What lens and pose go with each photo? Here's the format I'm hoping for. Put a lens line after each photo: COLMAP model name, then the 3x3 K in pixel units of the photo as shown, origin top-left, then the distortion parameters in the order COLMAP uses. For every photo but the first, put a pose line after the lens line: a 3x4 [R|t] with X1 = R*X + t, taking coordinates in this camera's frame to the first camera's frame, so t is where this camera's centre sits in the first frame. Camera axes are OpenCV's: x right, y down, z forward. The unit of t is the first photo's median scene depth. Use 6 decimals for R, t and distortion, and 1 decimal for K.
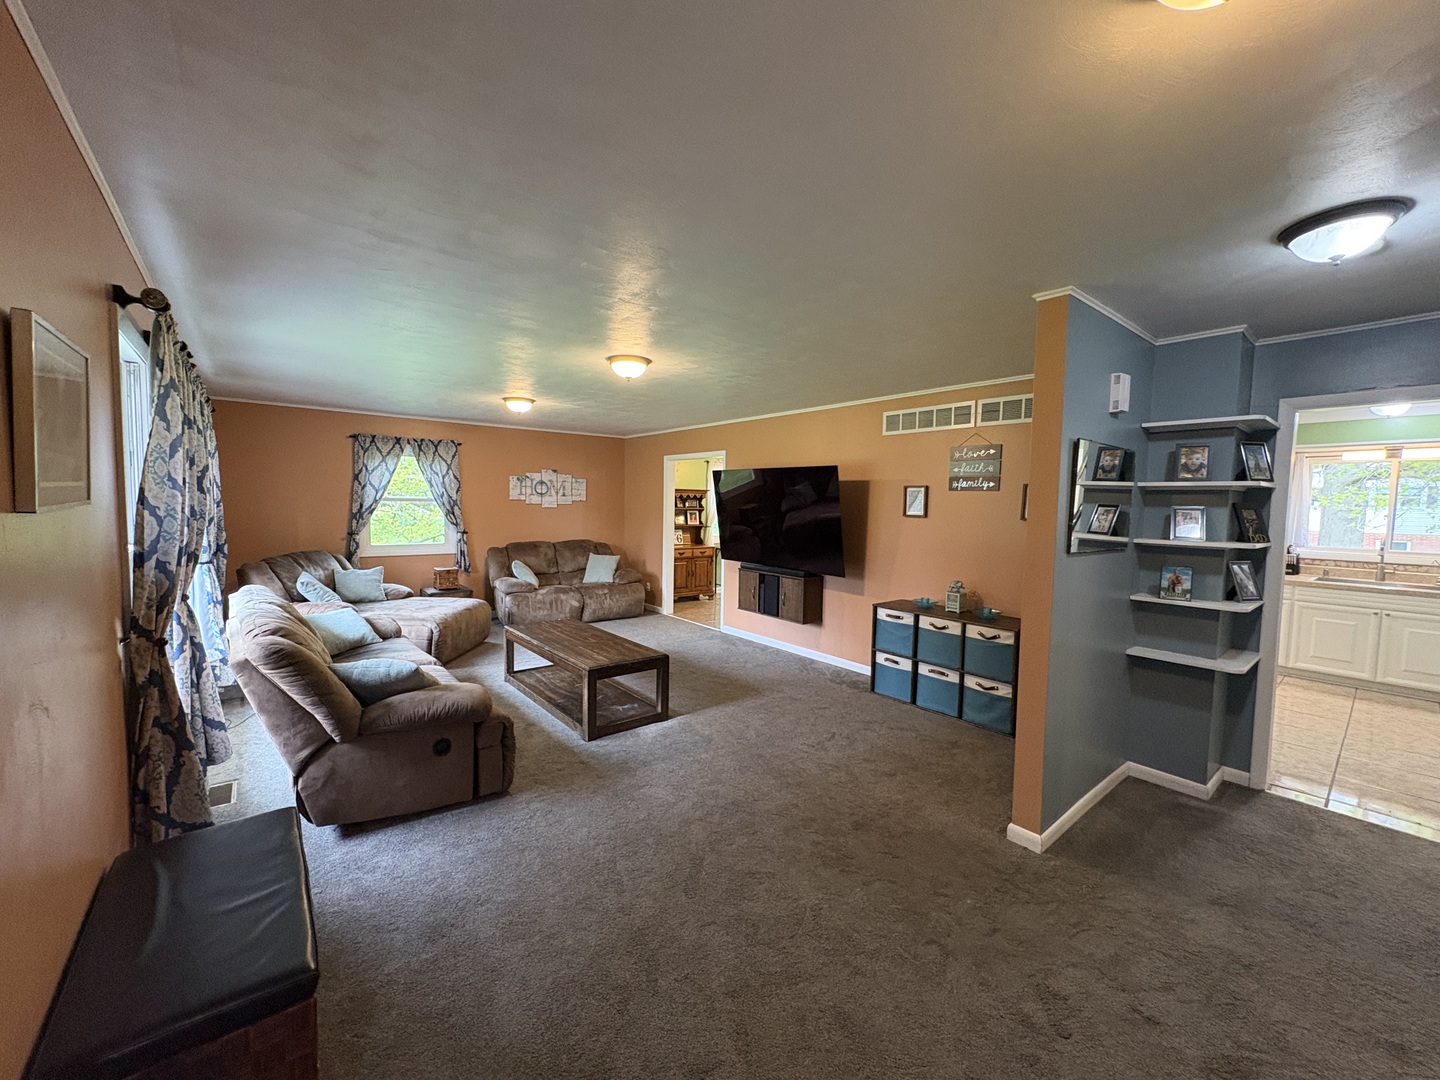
lens RADIAL K [[575.9, 0, 720.0], [0, 575.9, 540.0], [0, 0, 1]] dist [-0.000027, 0.000348]
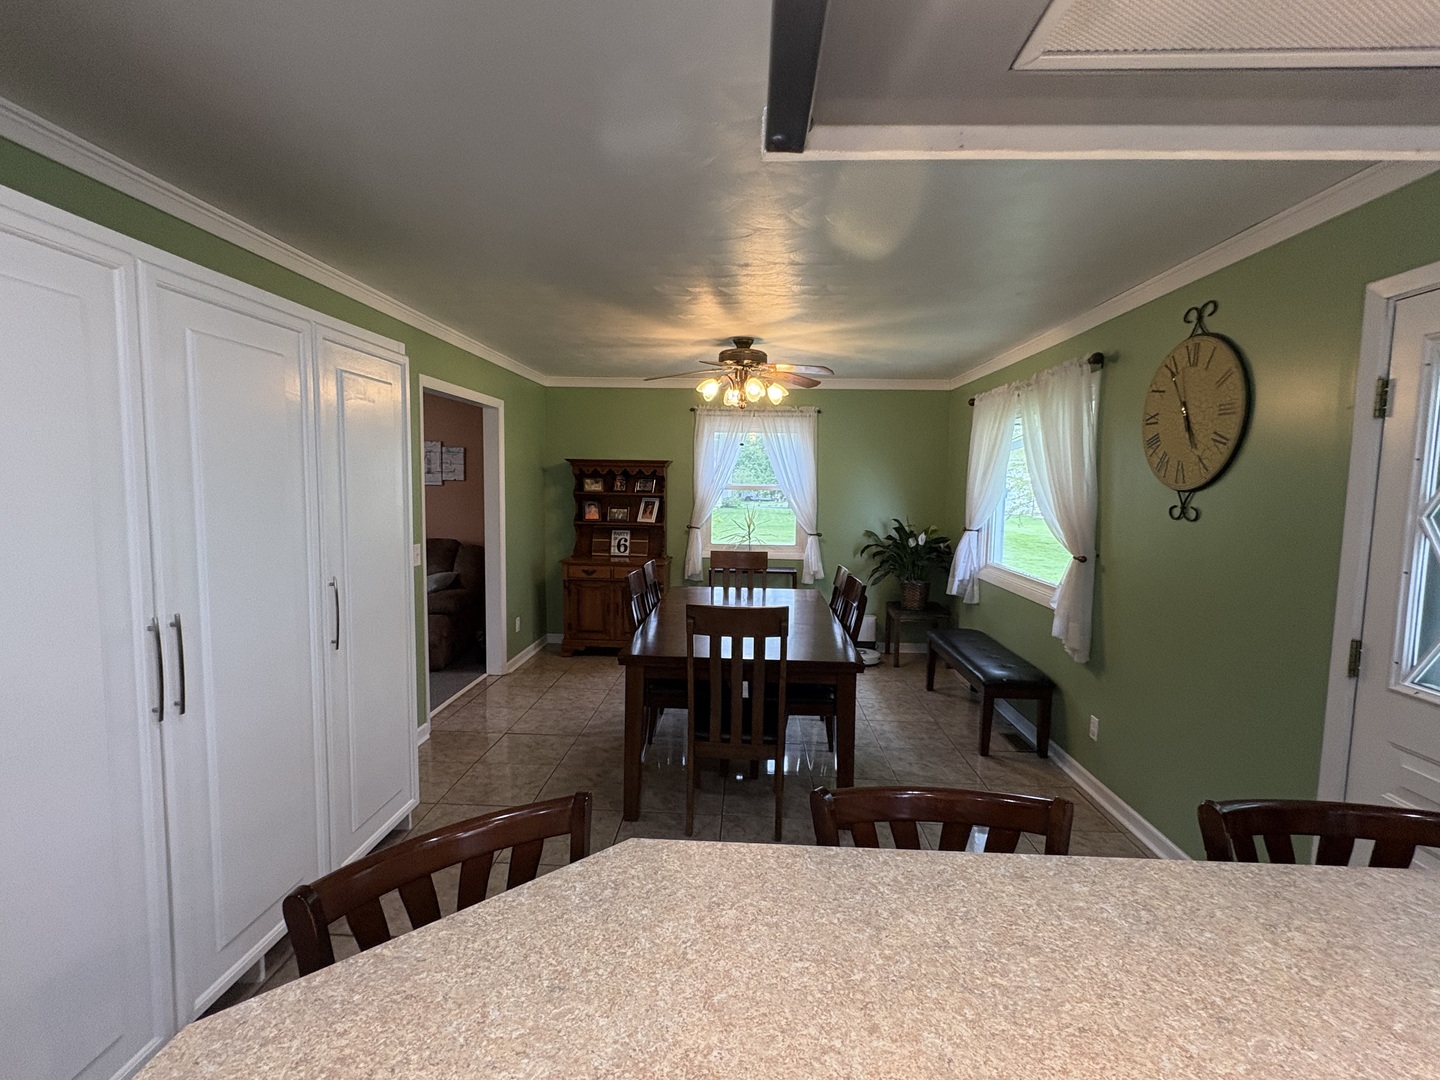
lens RADIAL K [[668.6, 0, 716.9], [0, 668.6, 541.2], [0, 0, 1]] dist [-0.000508, 0.000514]
pose [[0.750487, 0.052660, -0.658783, 0.679801], [-0.046625, 0.998555, 0.026704, -0.044820], [0.659238, 0.010675, 0.751859, 0.849993]]
